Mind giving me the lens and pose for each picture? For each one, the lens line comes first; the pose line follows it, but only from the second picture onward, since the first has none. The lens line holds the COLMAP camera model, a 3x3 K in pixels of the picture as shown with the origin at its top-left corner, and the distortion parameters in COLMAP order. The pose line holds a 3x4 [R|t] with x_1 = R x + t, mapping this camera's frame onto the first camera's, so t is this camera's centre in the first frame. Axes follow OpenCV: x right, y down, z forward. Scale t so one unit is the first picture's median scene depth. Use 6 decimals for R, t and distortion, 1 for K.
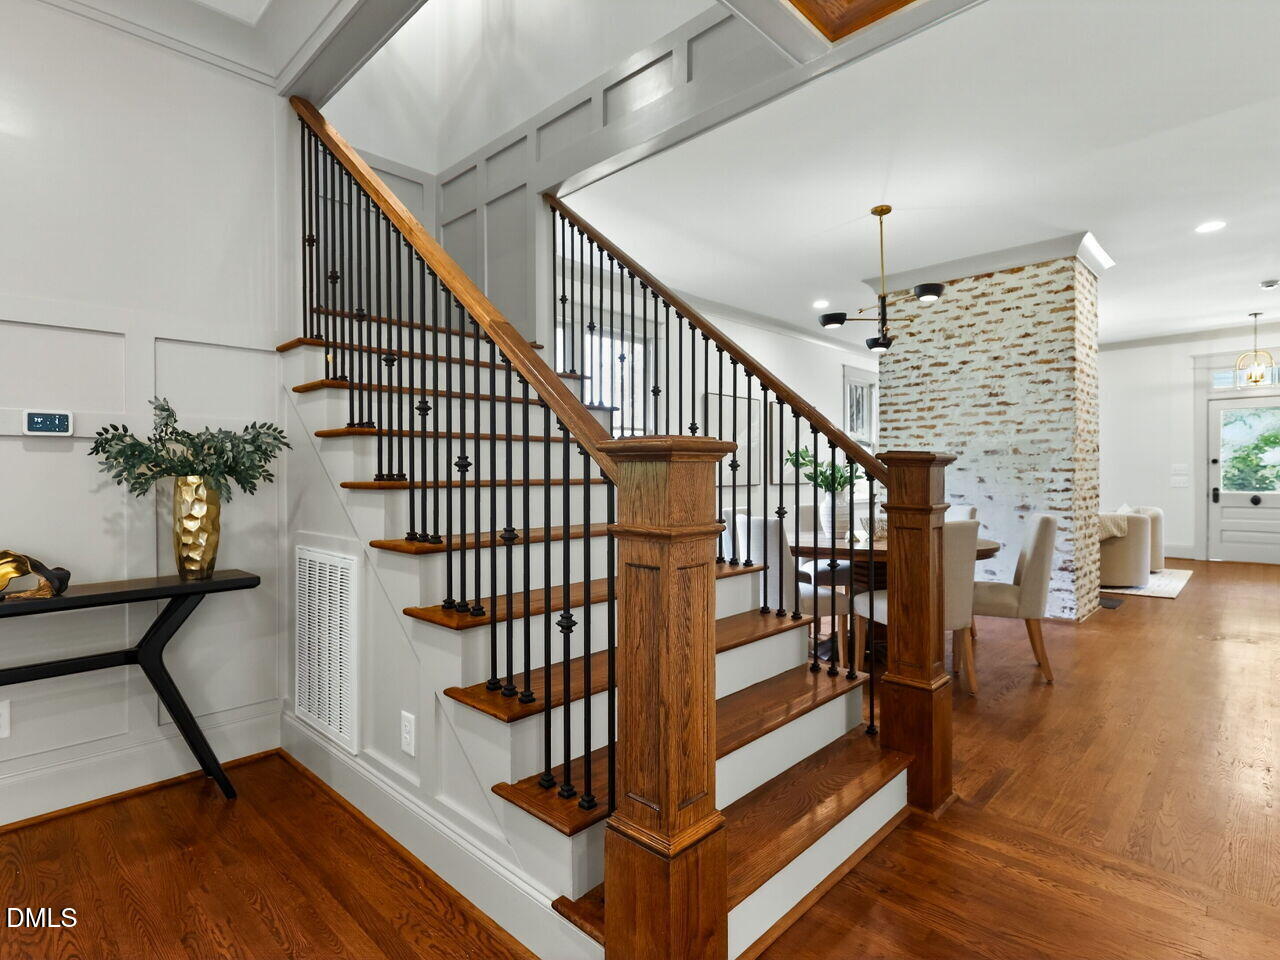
lens RADIAL K [[689.1, 0, 633.3], [0, 689.1, 460.8], [0, 0, 1]] dist [0.000454, -0.001790]
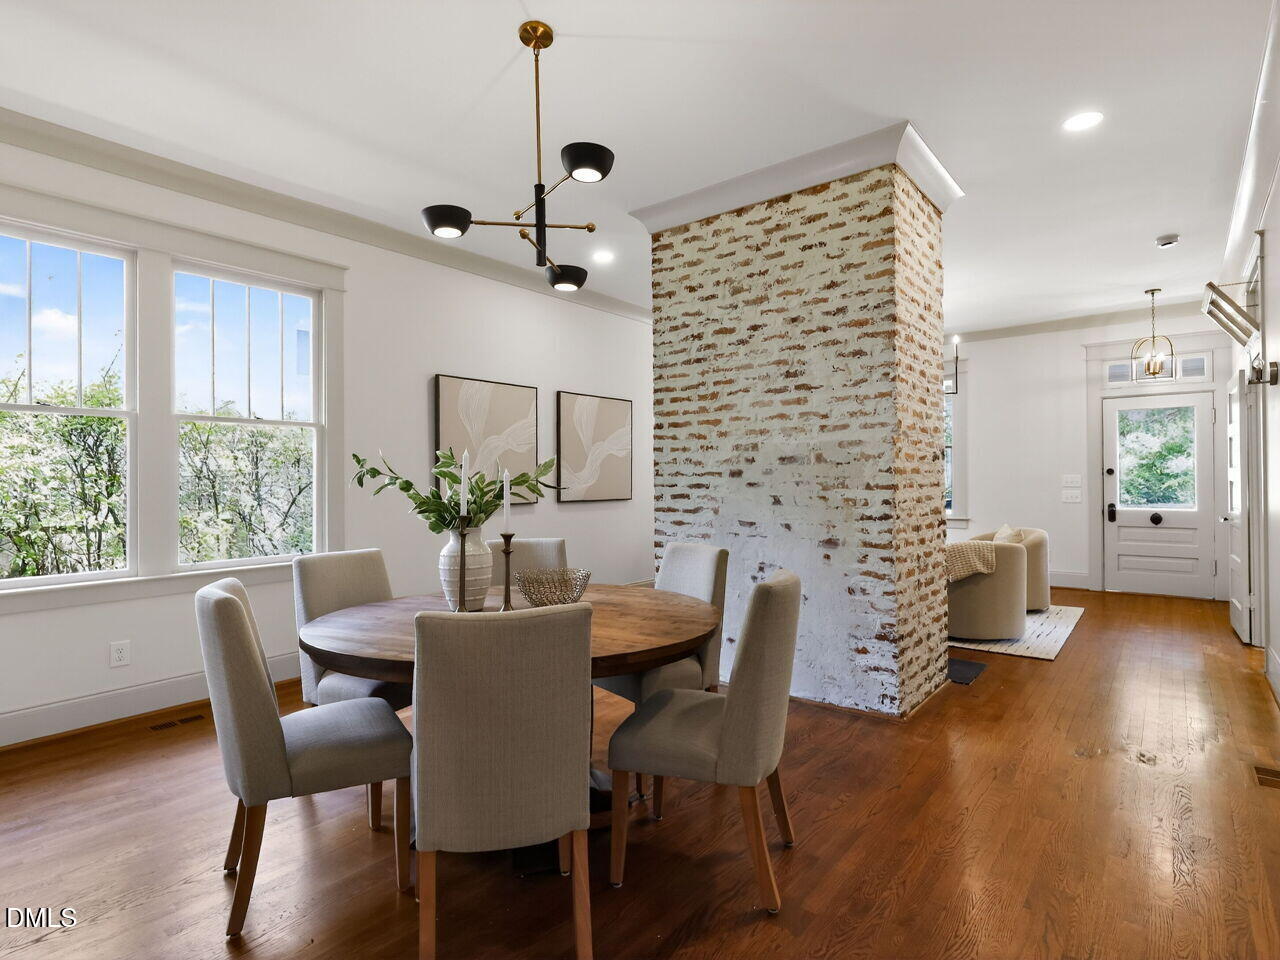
lens RADIAL K [[709.4, 0, 642.1], [0, 709.4, 455.3], [0, 0, 1]] dist [0.001561, -0.000677]
pose [[0.994624, 0.003406, 0.103493, 0.307222], [-0.001557, 0.999838, -0.017944, -0.003820], [-0.103538, 0.017686, 0.994468, 0.327268]]
